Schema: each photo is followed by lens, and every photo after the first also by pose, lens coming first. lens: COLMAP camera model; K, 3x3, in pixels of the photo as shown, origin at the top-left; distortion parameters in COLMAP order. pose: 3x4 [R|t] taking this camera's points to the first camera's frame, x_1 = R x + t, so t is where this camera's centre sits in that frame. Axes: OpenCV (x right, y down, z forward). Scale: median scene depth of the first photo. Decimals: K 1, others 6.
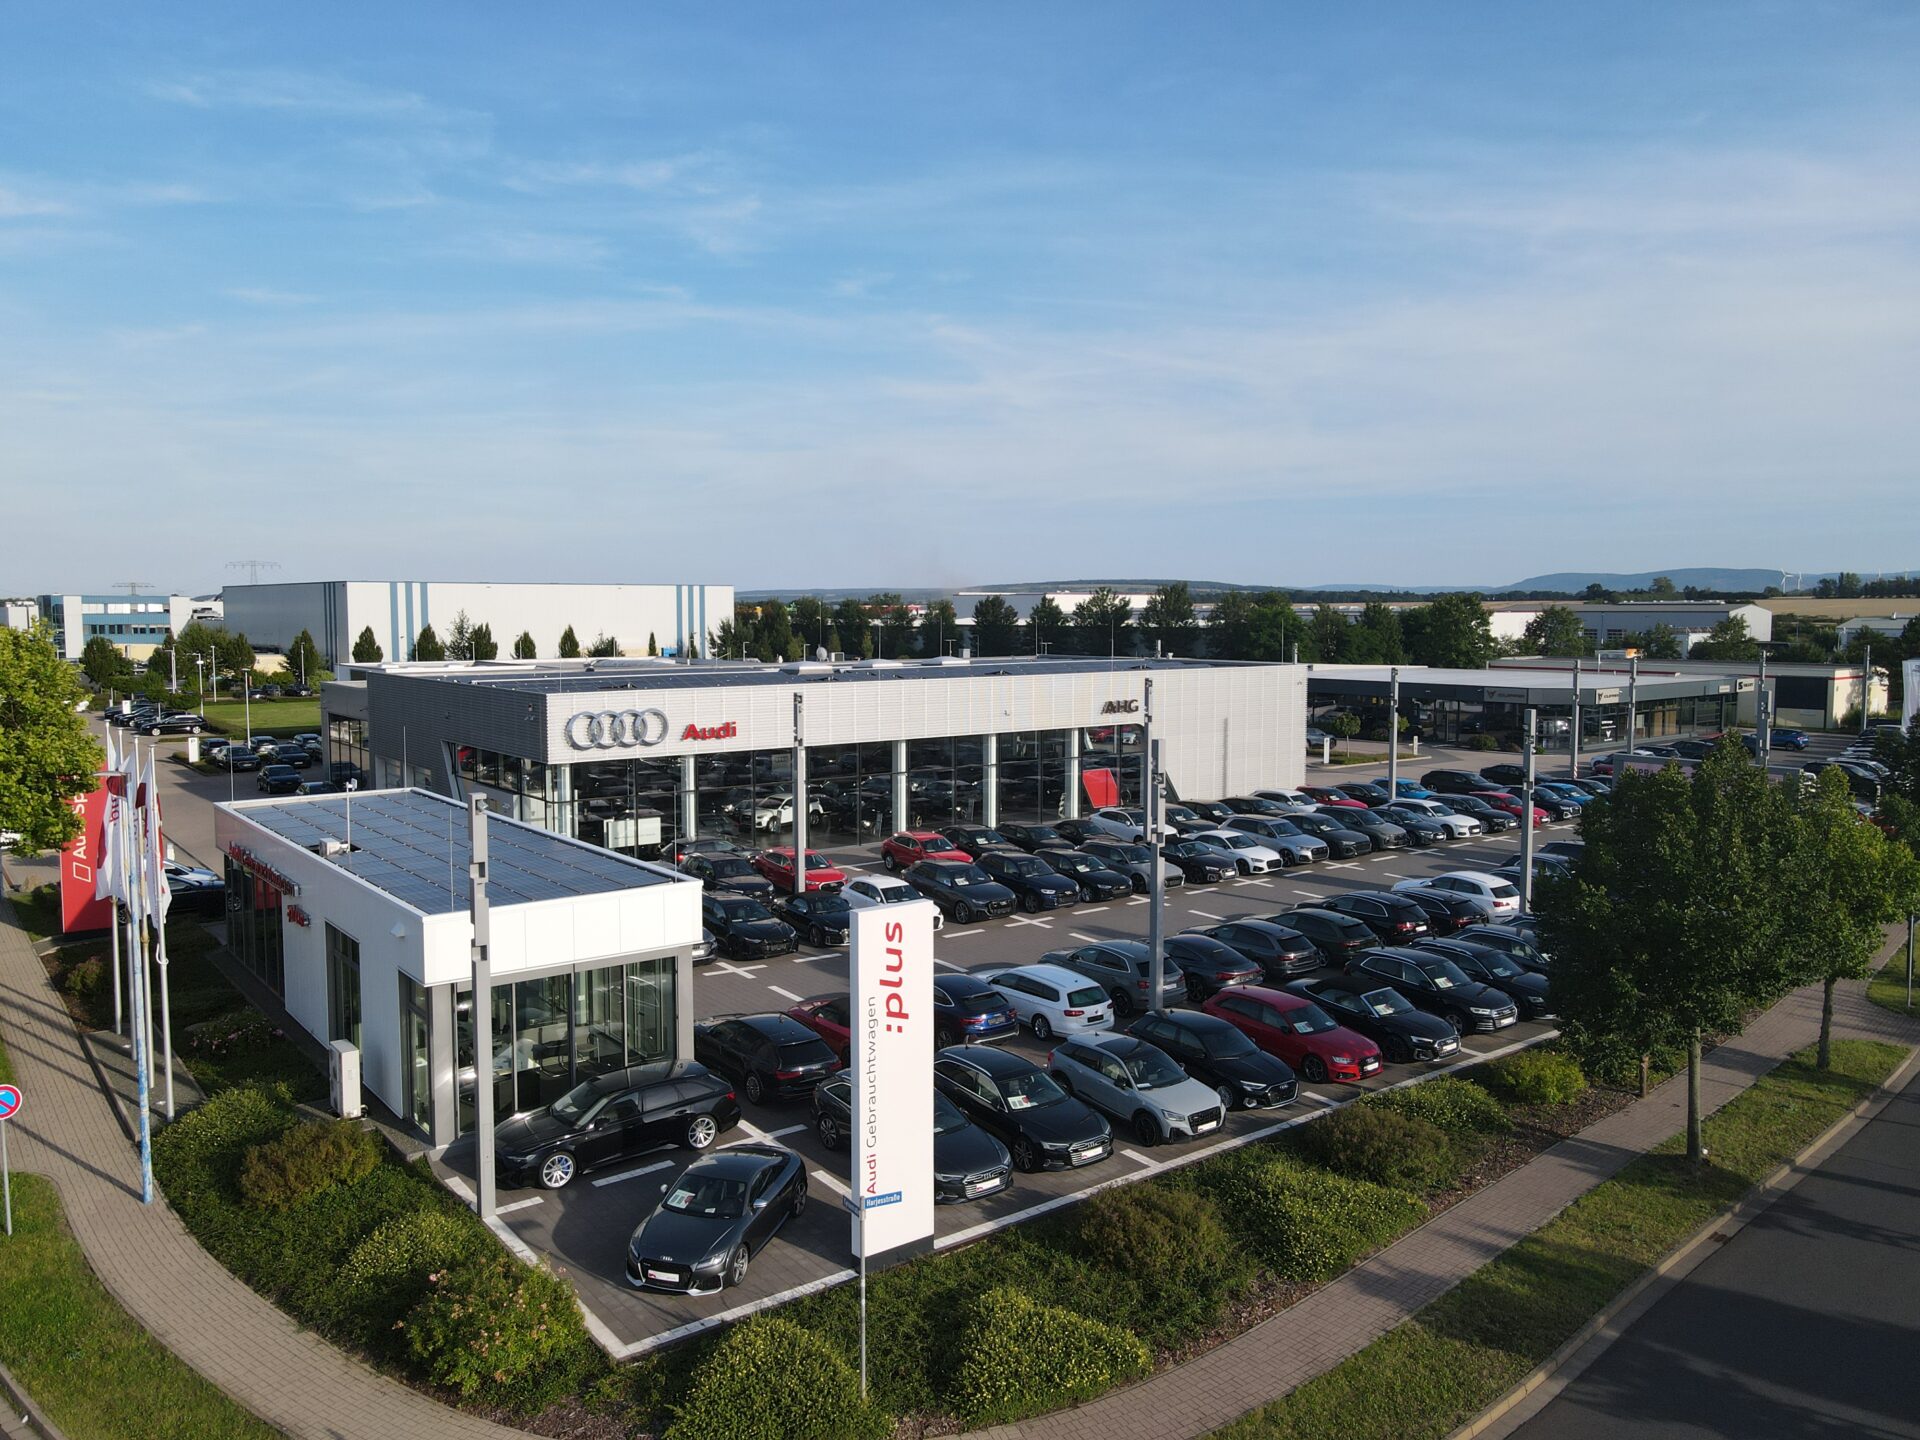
lens RADIAL K [[1405.6, 0, 960.0], [0, 1405.6, 720.0], [0, 0, 1]] dist [0.006953, 0.000628]
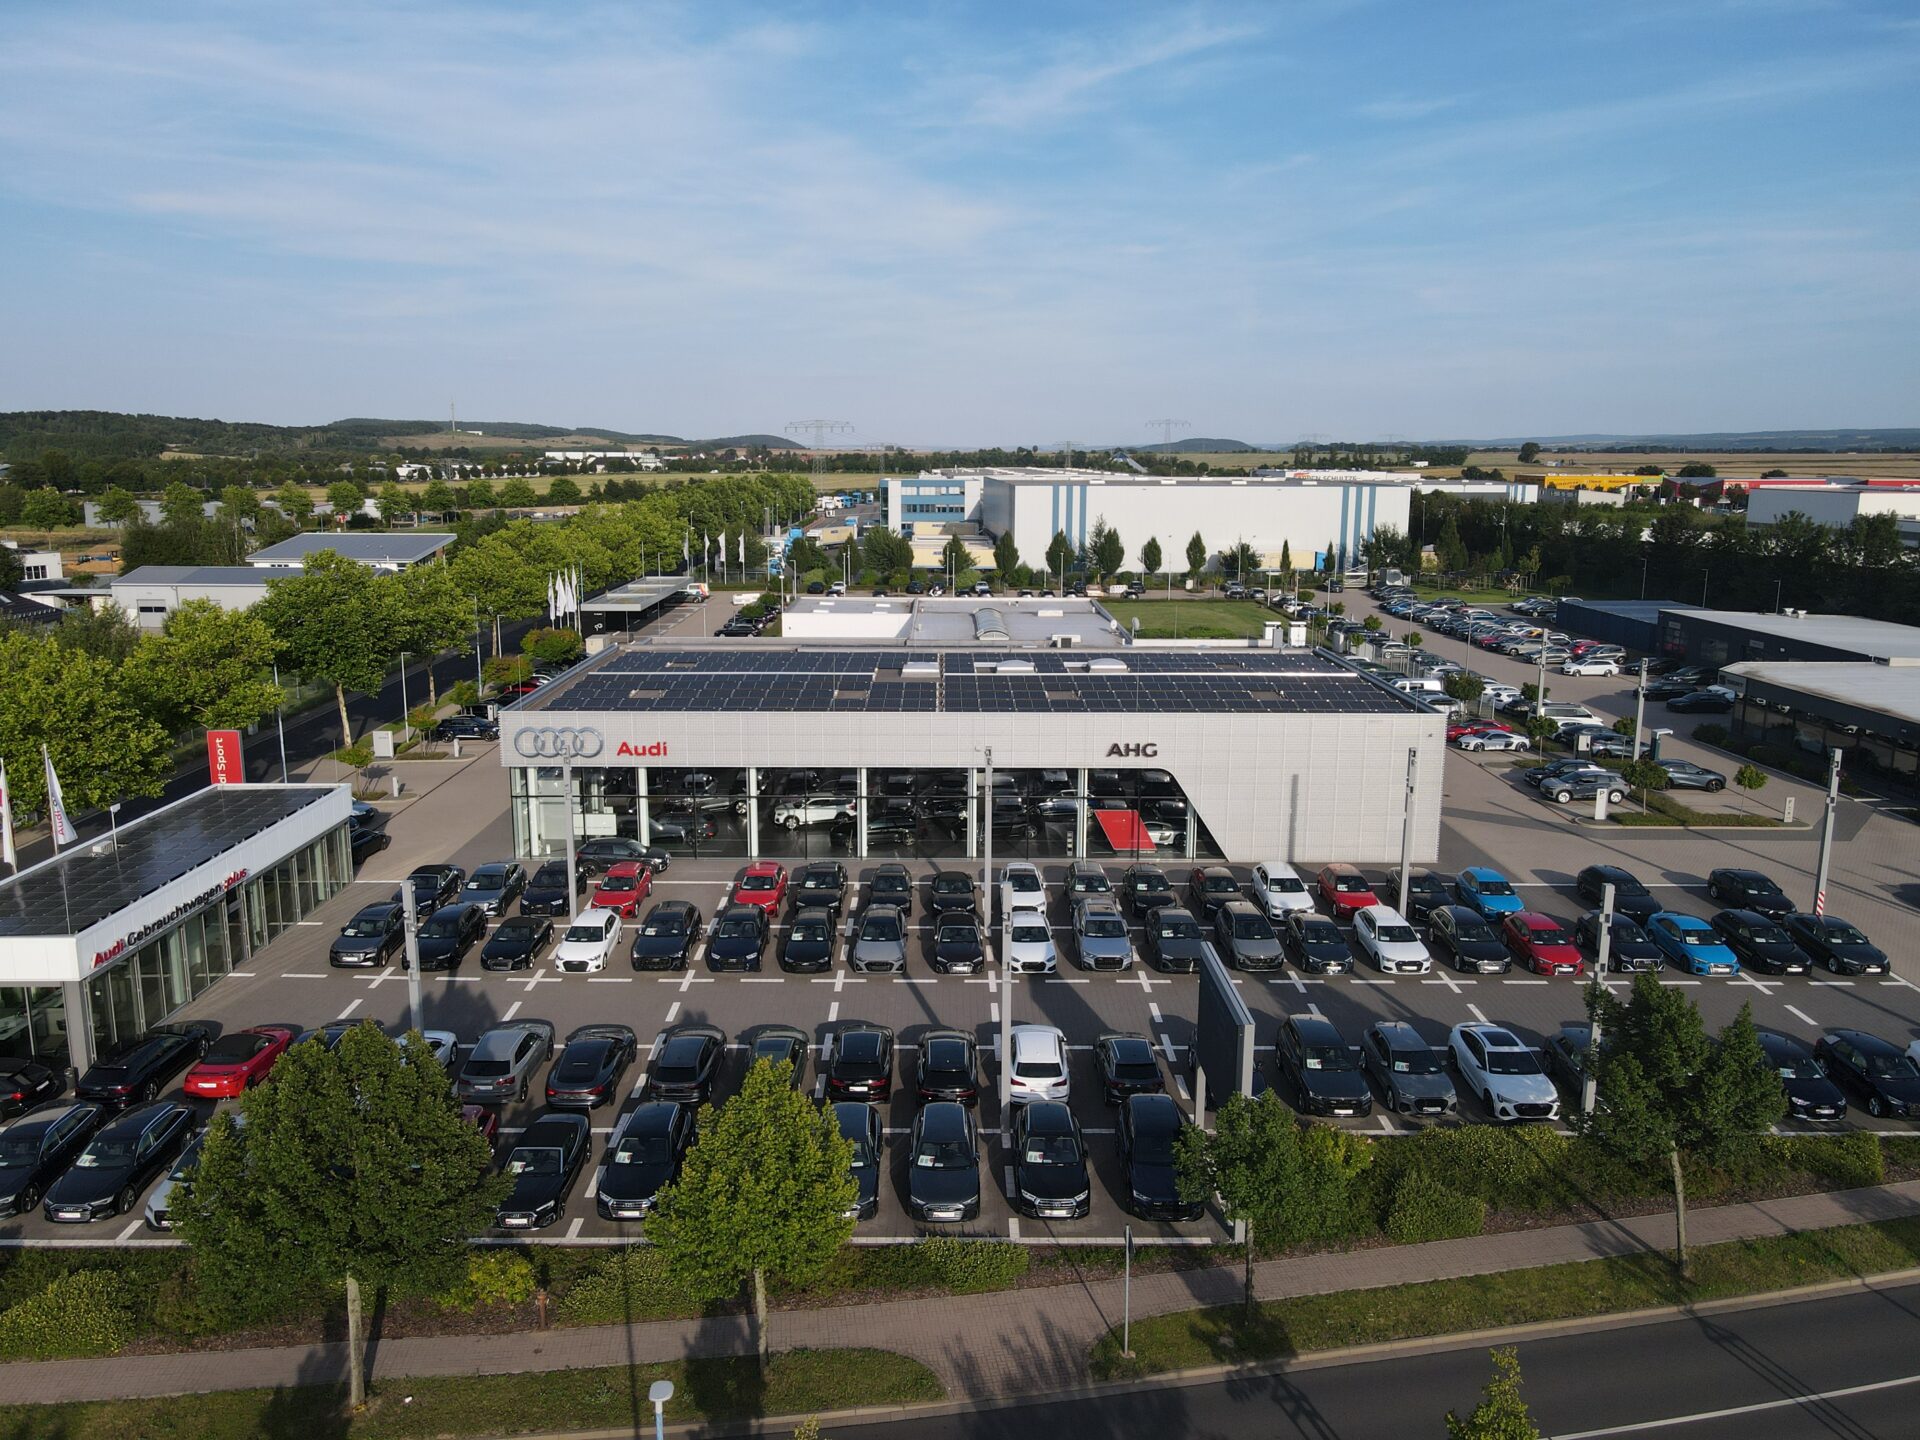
lens RADIAL K [[1405.6, 0, 960.0], [0, 1405.6, 720.0], [0, 0, 1]] dist [0.006953, 0.000628]
pose [[0.796285, 0.118619, -0.593178, 0.221914], [-0.053062, 0.990503, 0.126842, -0.054708], [0.602590, -0.069527, 0.795016, 0.071039]]
